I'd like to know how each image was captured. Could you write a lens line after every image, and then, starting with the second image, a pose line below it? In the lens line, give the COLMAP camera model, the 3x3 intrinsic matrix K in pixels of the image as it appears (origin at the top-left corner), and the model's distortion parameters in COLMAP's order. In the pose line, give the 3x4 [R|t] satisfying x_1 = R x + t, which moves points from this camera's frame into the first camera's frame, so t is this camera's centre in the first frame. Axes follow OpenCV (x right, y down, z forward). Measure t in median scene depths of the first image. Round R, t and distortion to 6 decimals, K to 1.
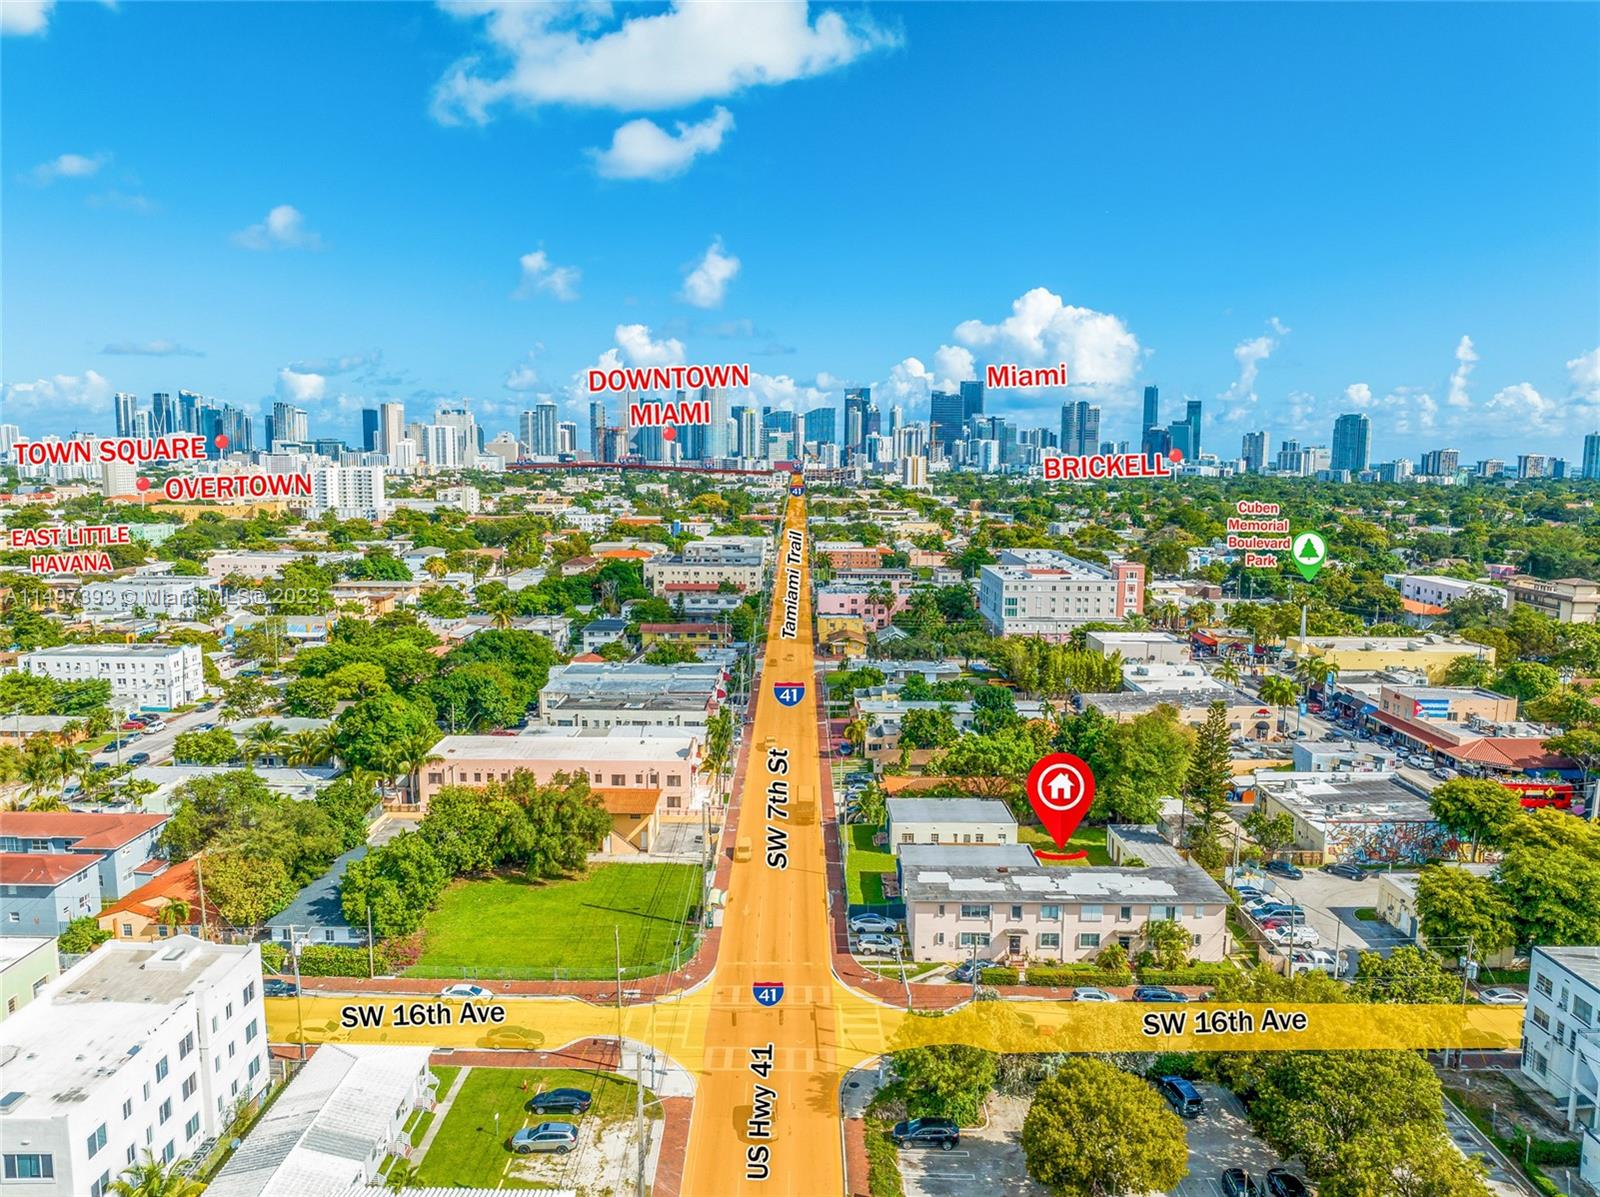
lens RADIAL K [[1117.1, 0, 800.0], [0, 1117.1, 598.5], [0, 0, 1]] dist [-0.027780, -0.034636]
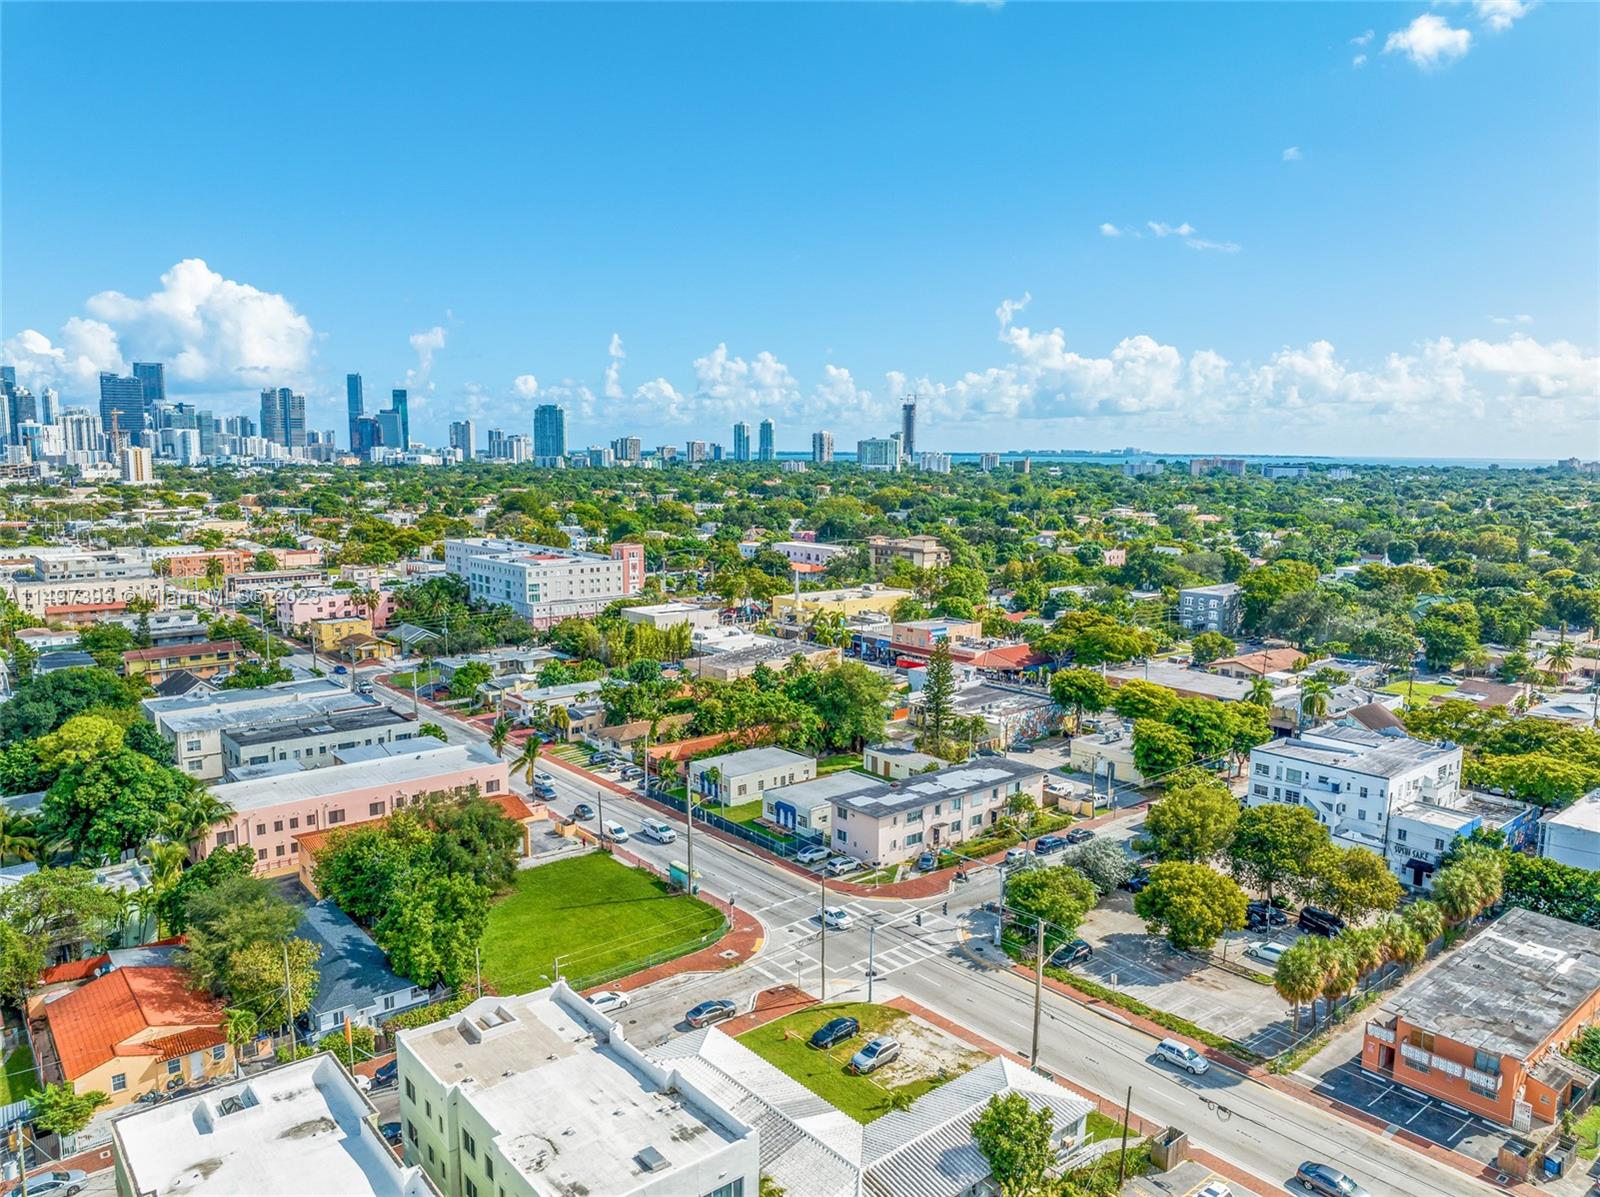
lens RADIAL K [[1118.5, 0, 797.0], [0, 1118.5, 629.2], [0, 0, 1]] dist [-0.045564, 0.009645]
pose [[0.767572, -0.105970, 0.632142, -0.185057], [0.082468, 0.994369, 0.066557, -0.004973], [-0.635636, 0.001044, 0.771988, 0.033192]]
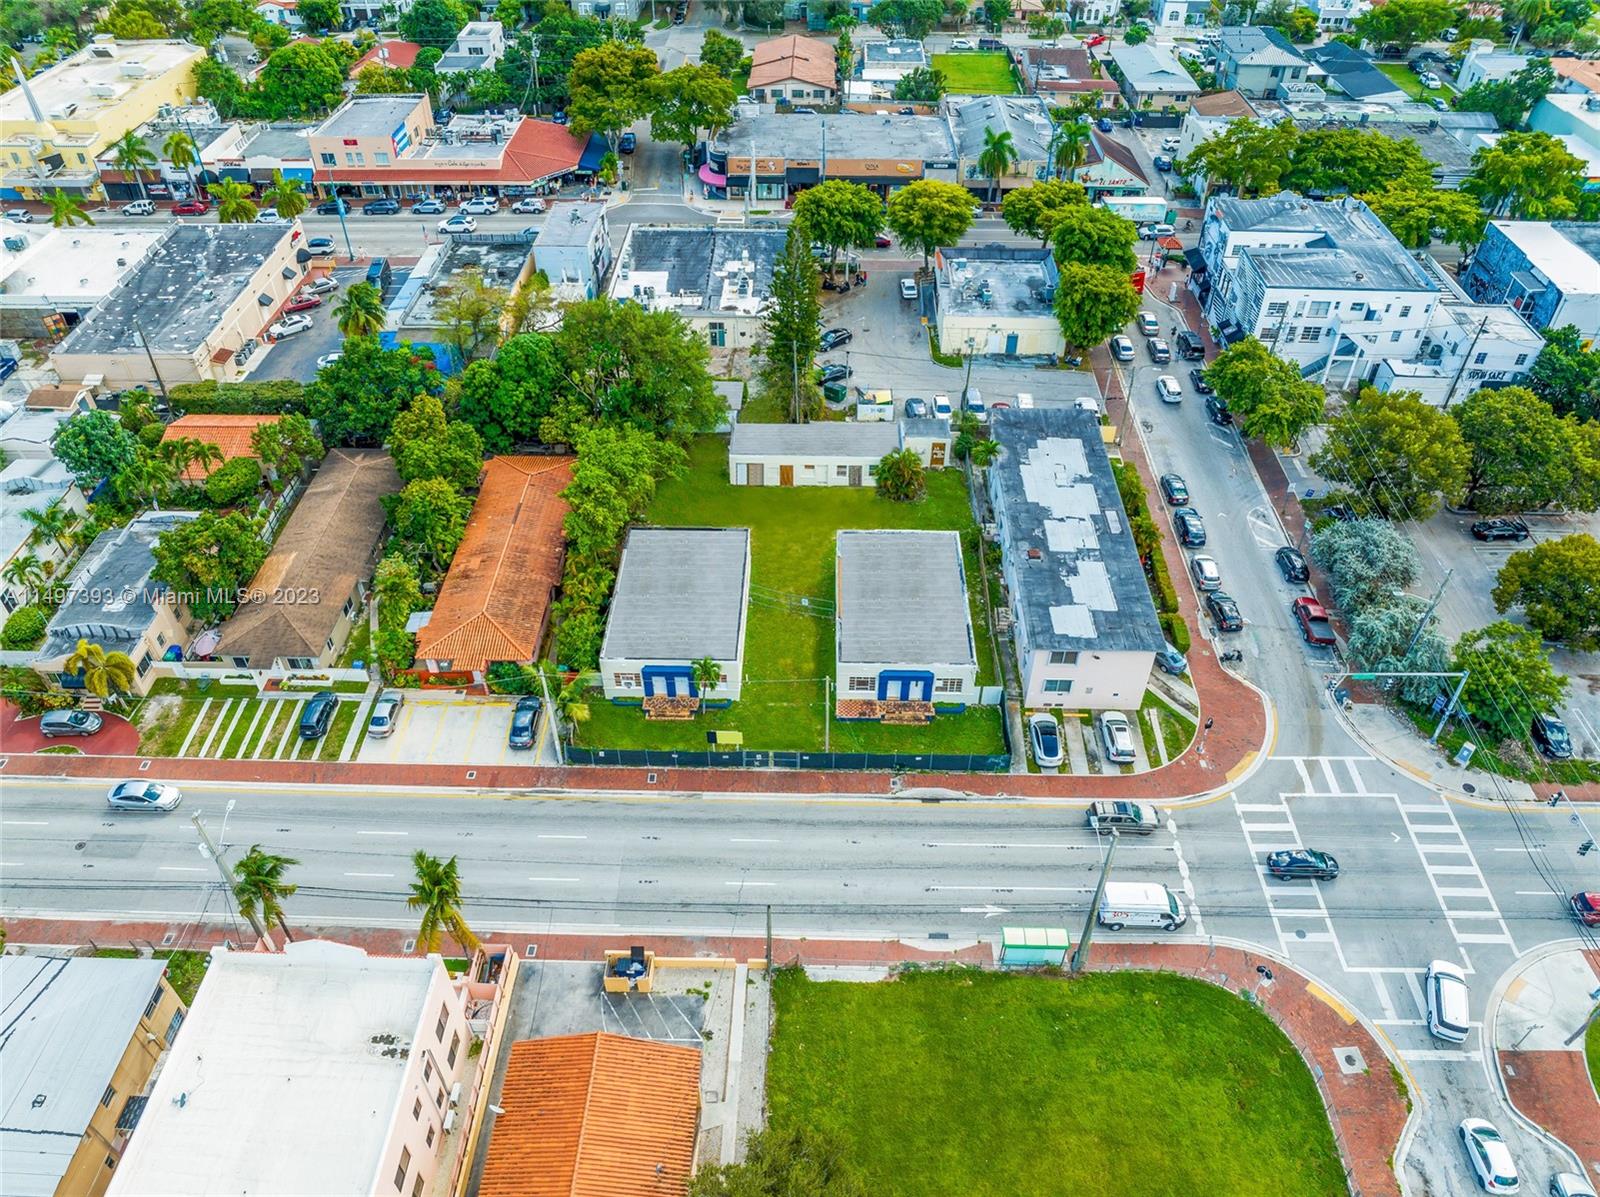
lens RADIAL K [[1133.8, 0, 800.0], [0, 1133.8, 598.5], [0, 0, 1]] dist [-0.048068, 0.005393]
pose [[0.022538, -0.666506, 0.745159, -0.110782], [0.126994, 0.741219, 0.659141, -0.068654], [-0.991647, 0.079775, 0.101348, 0.303016]]
